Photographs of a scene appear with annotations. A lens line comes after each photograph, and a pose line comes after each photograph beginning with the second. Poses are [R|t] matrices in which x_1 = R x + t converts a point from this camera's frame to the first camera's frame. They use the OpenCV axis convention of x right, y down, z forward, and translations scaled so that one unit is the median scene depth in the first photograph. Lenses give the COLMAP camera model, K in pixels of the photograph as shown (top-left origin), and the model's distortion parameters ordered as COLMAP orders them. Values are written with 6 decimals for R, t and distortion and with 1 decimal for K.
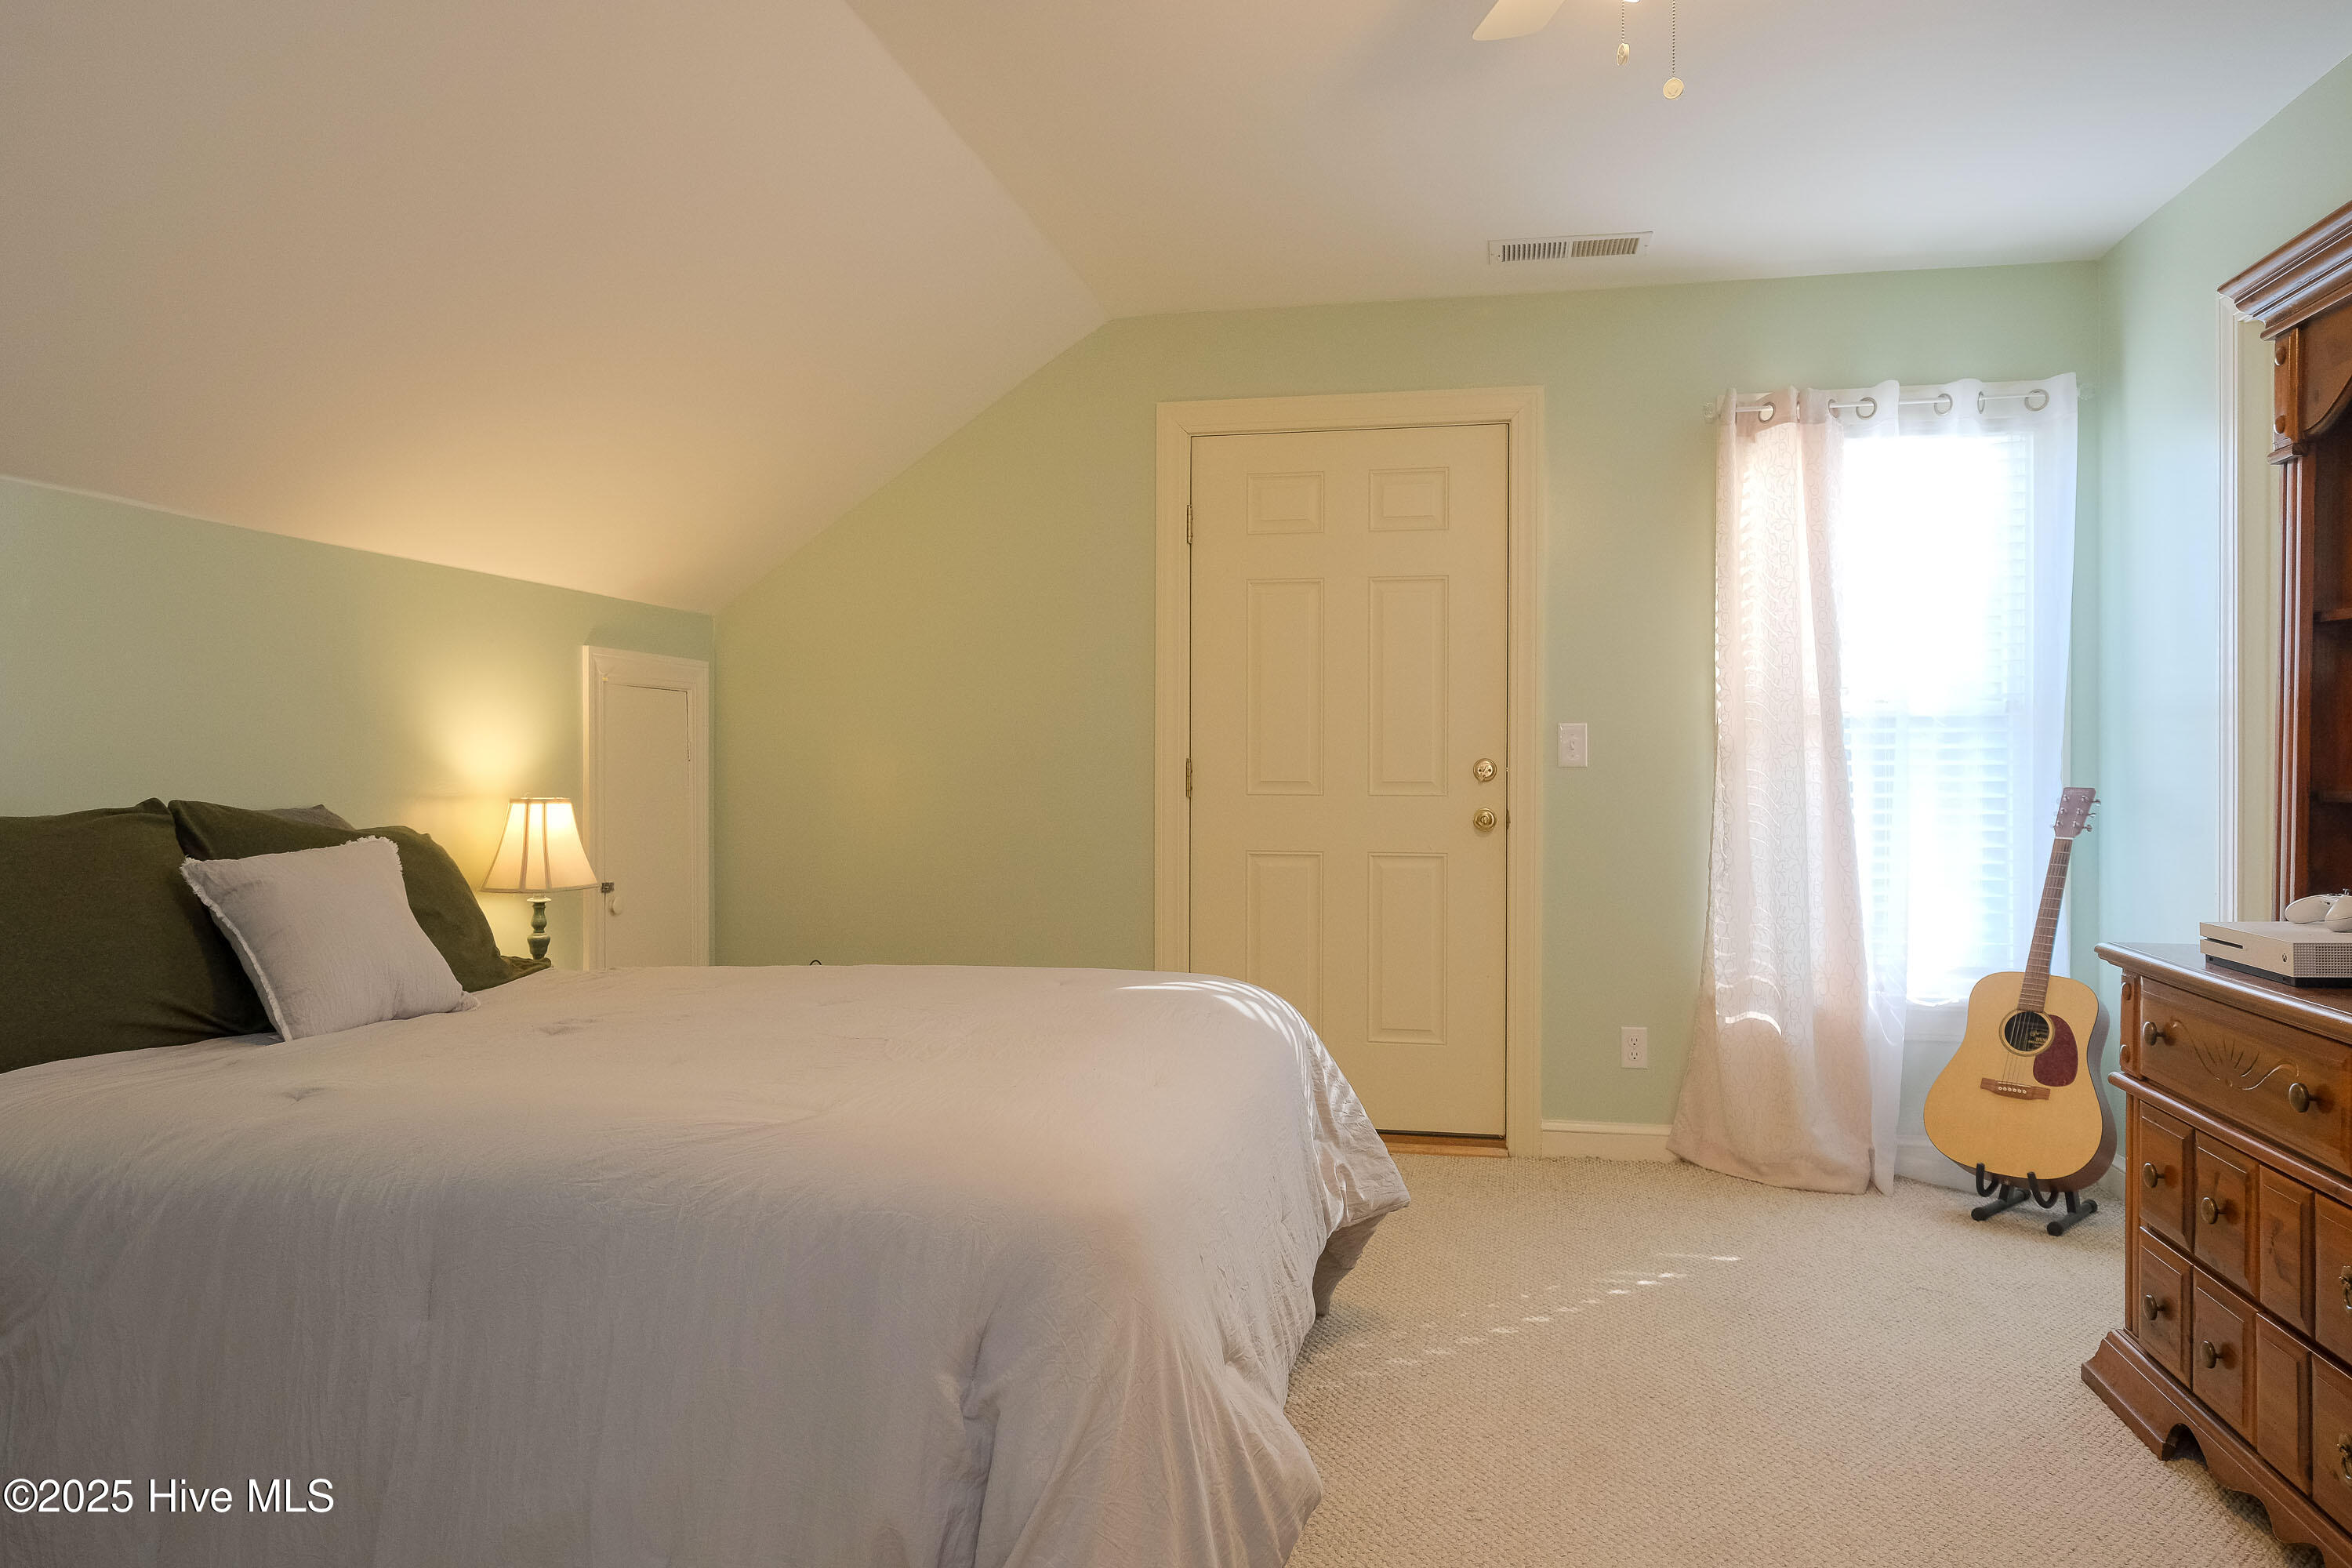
lens RADIAL K [[1530.9, 0, 1171.7], [0, 1530.9, 779.8], [0, 0, 1]] dist [0.006833, 0.000838]
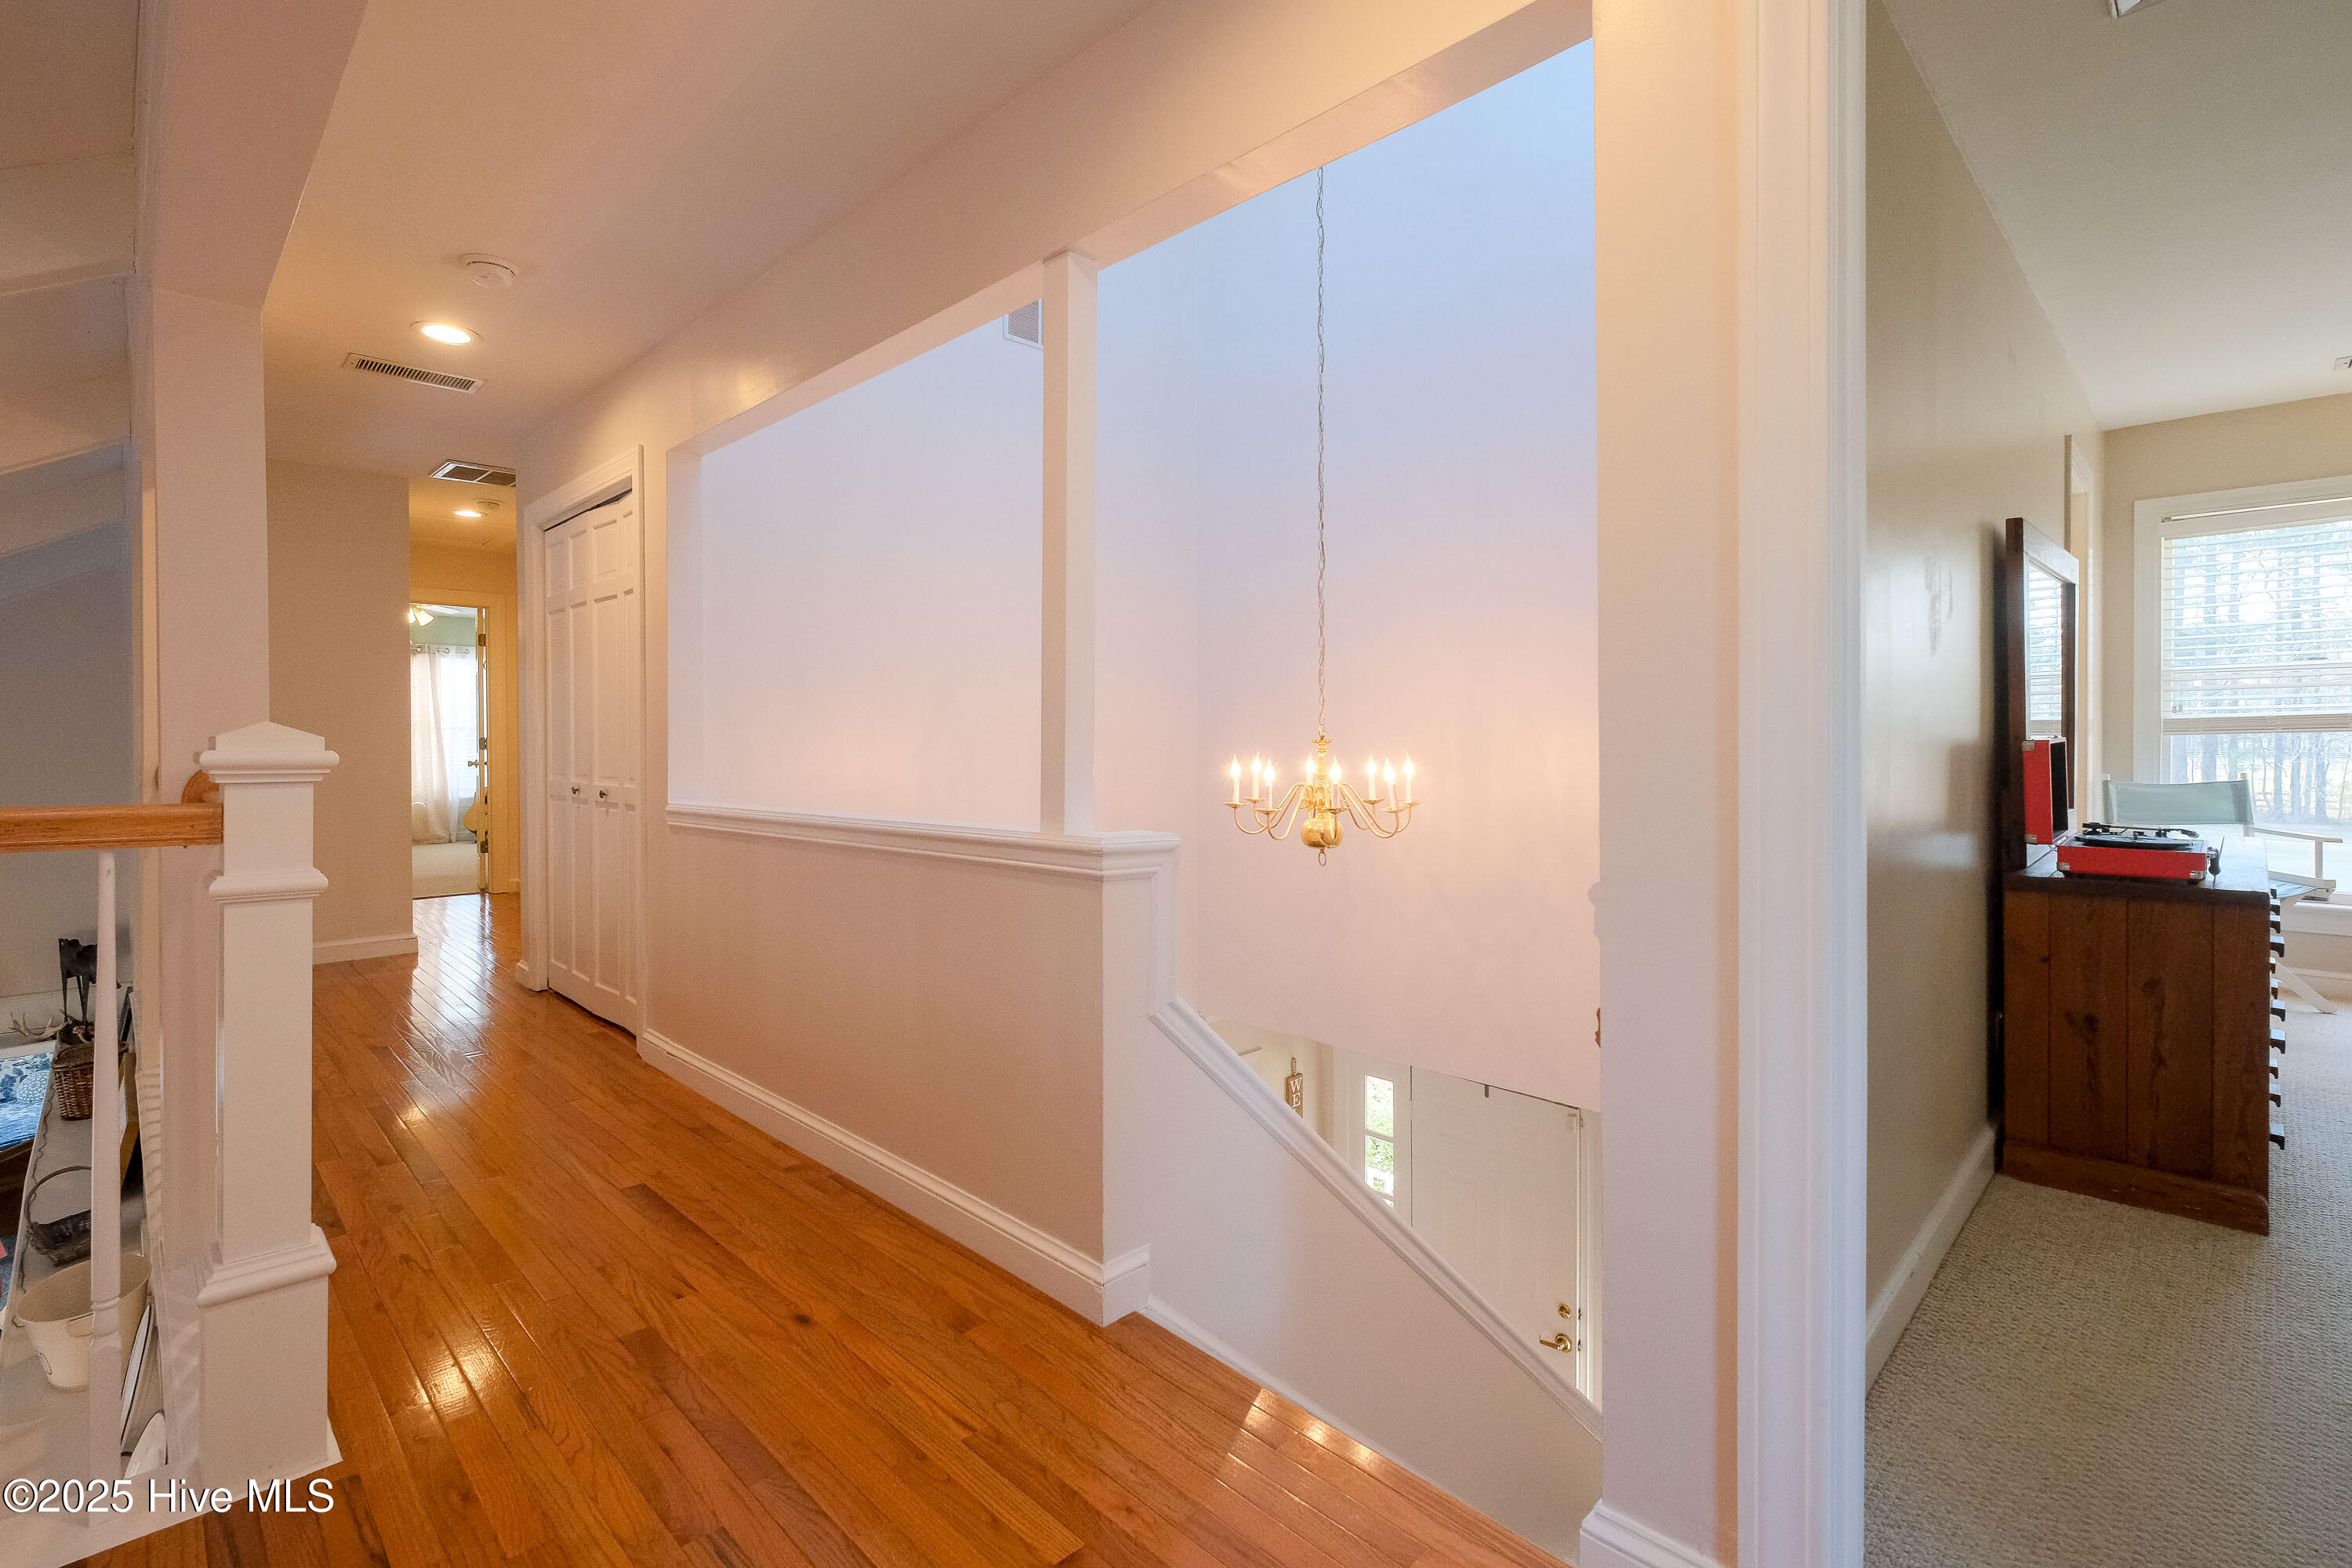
lens RADIAL K [[1069.6, 0, 1167.4], [0, 1069.6, 770.9], [0, 0, 1]] dist [-0.003612, -0.000418]
pose [[0.551061, -0.007952, 0.834427, -0.860679], [0.007994, 0.999959, 0.004250, 0.079327], [-0.834427, 0.004329, 0.551102, -2.156654]]
